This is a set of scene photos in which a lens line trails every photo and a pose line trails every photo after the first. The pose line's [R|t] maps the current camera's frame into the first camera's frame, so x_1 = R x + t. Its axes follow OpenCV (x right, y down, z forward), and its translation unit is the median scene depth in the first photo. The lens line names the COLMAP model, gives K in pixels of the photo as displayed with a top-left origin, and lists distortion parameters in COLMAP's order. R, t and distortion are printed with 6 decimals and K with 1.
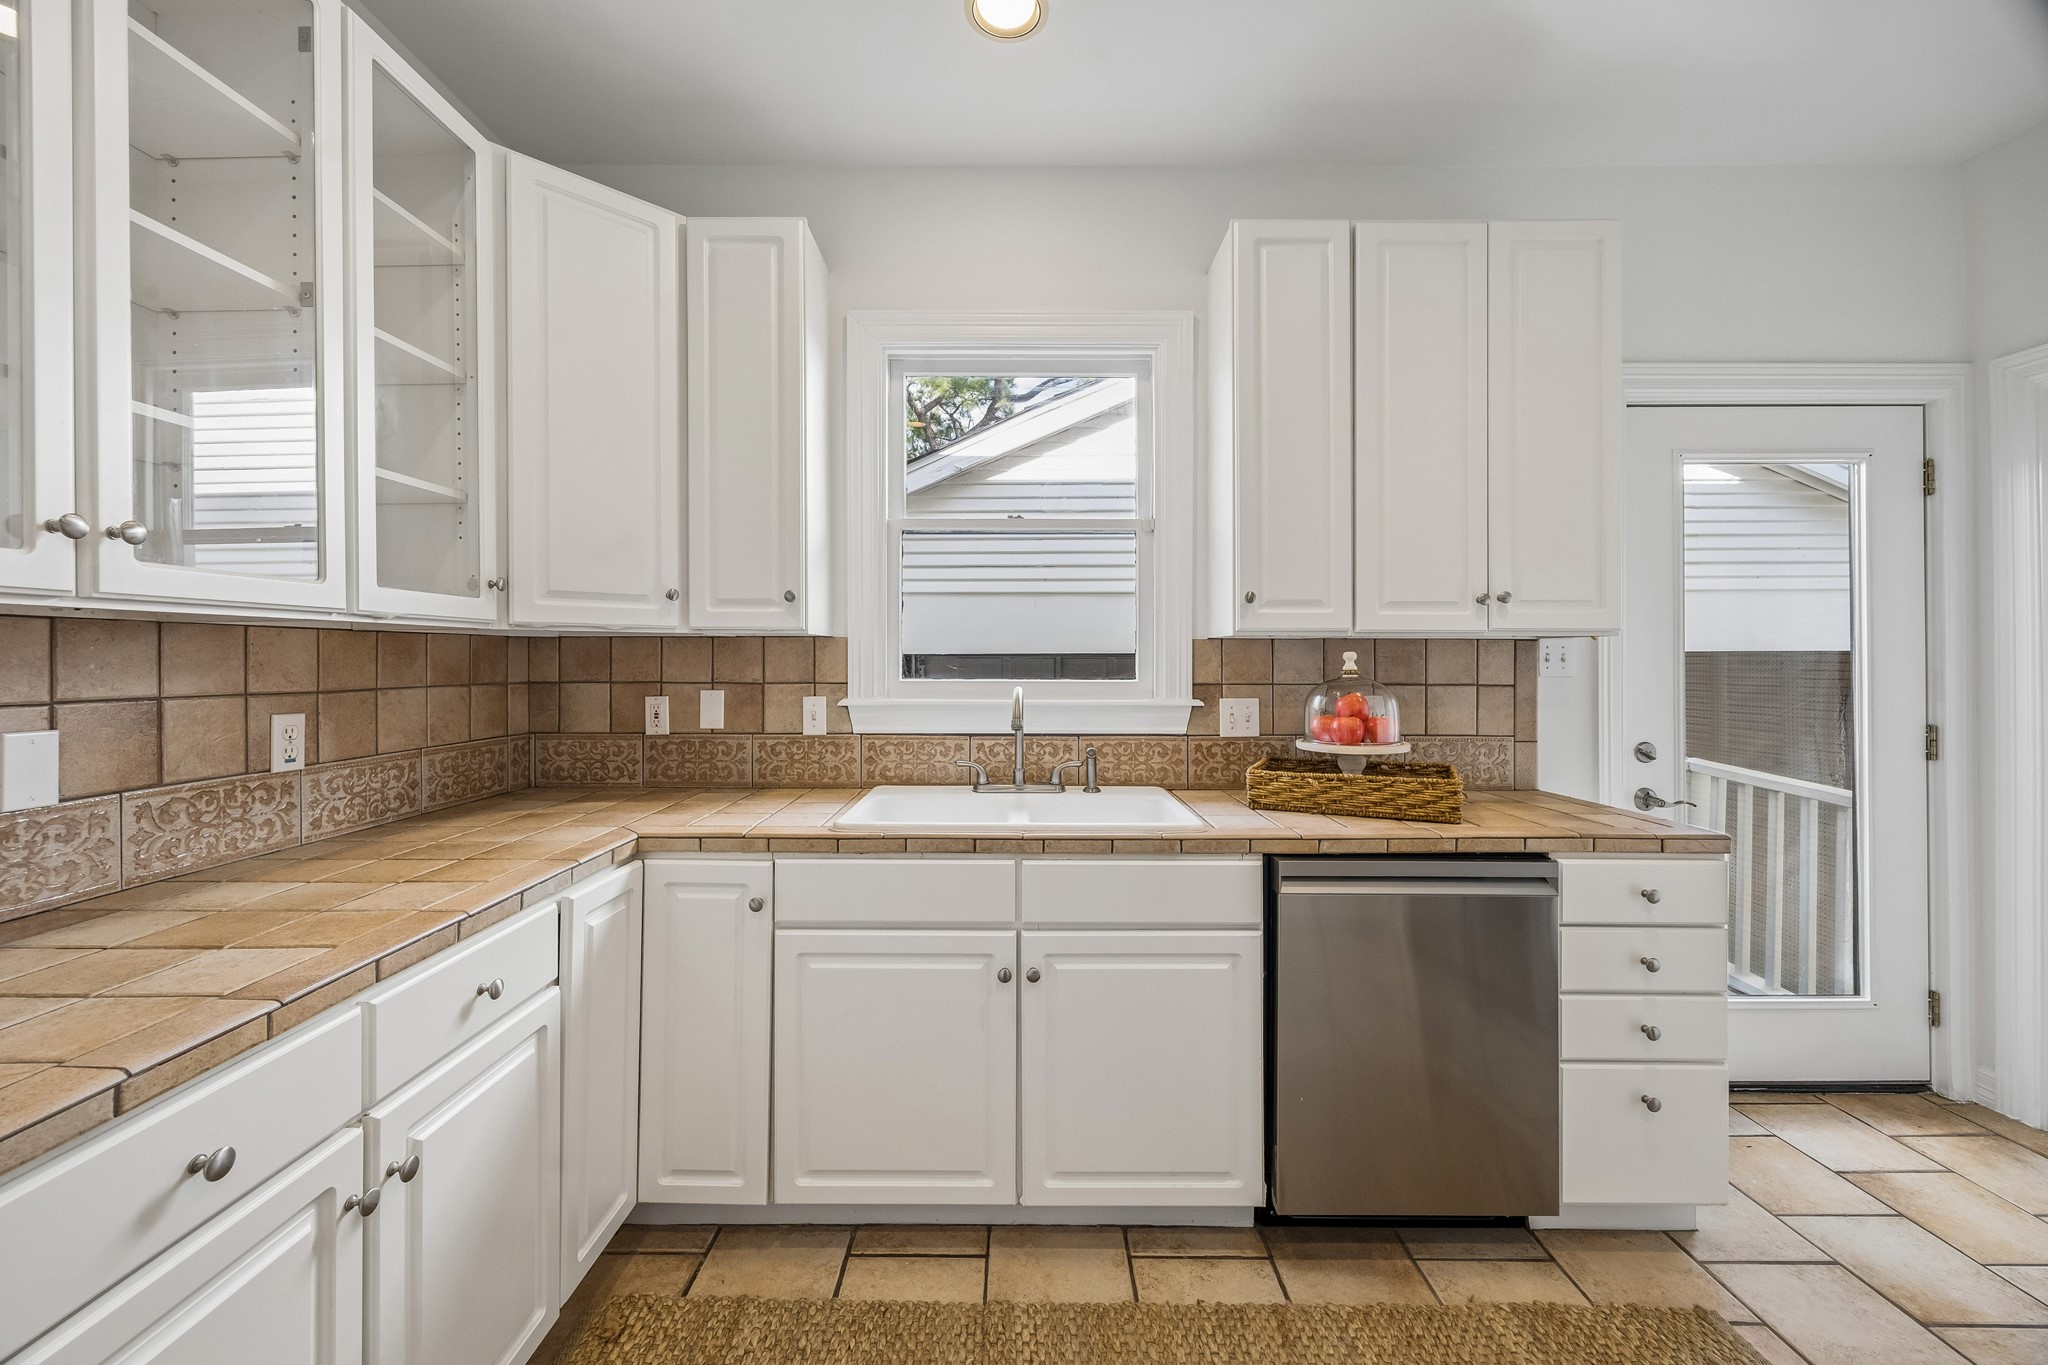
lens RADIAL K [[790.7, 0, 1016.0], [0, 790.7, 663.6], [0, 0, 1]] dist [-0.001680, 0.000312]
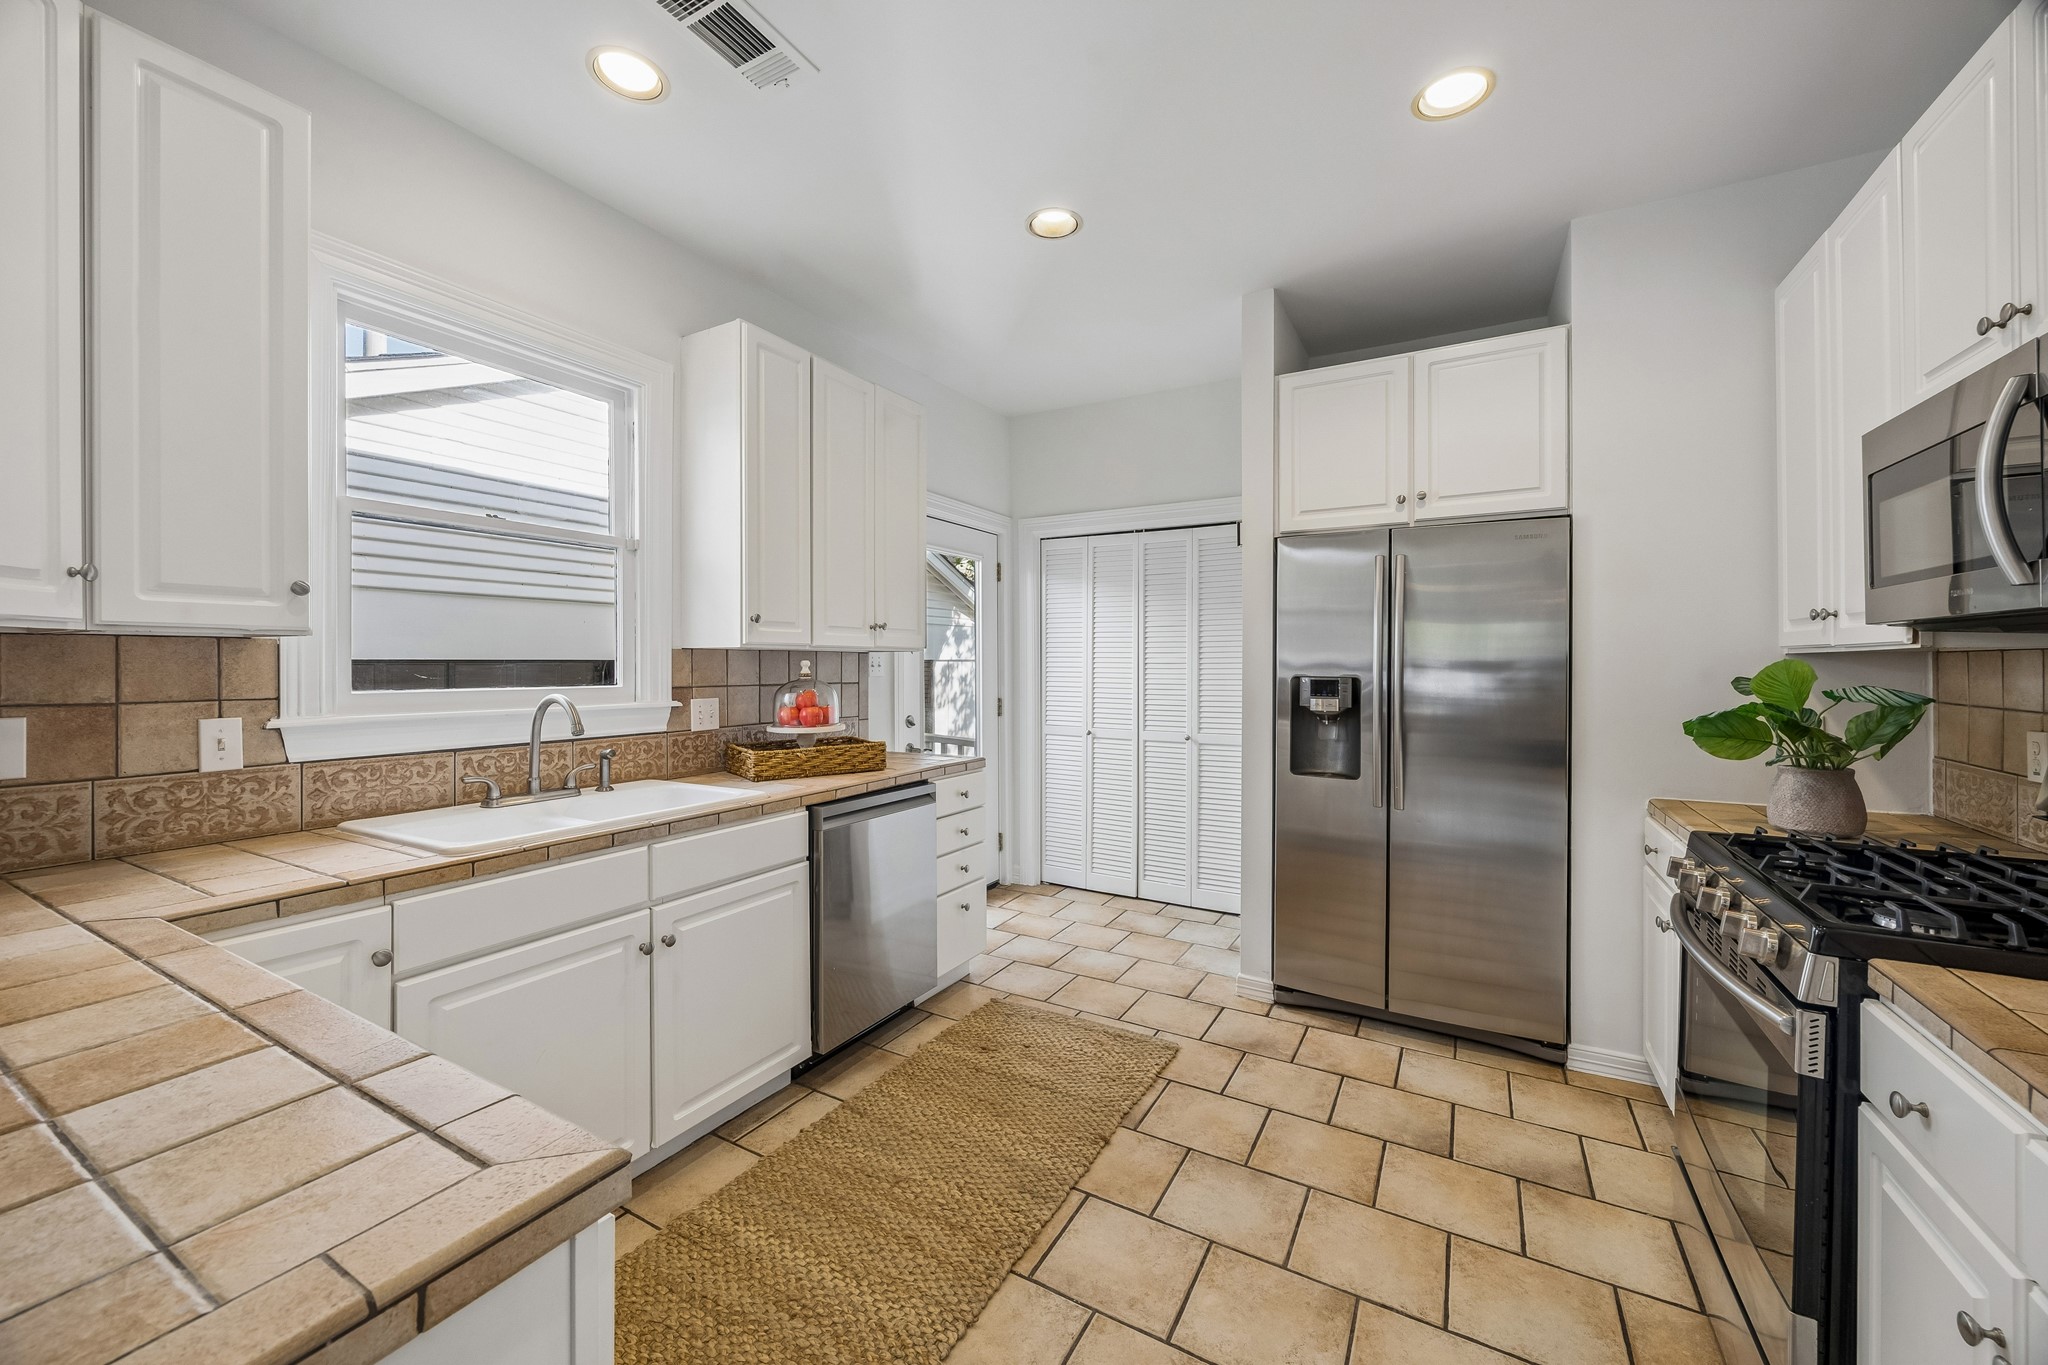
lens RADIAL K [[785.9, 0, 1018.4], [0, 785.9, 672.6], [0, 0, 1]] dist [-0.001460, -0.000058]
pose [[0.493024, -0.010567, 0.869952, -0.549015], [0.005143, 0.999944, 0.009231, -0.004137], [-0.870000, -0.000076, 0.493051, -0.007333]]
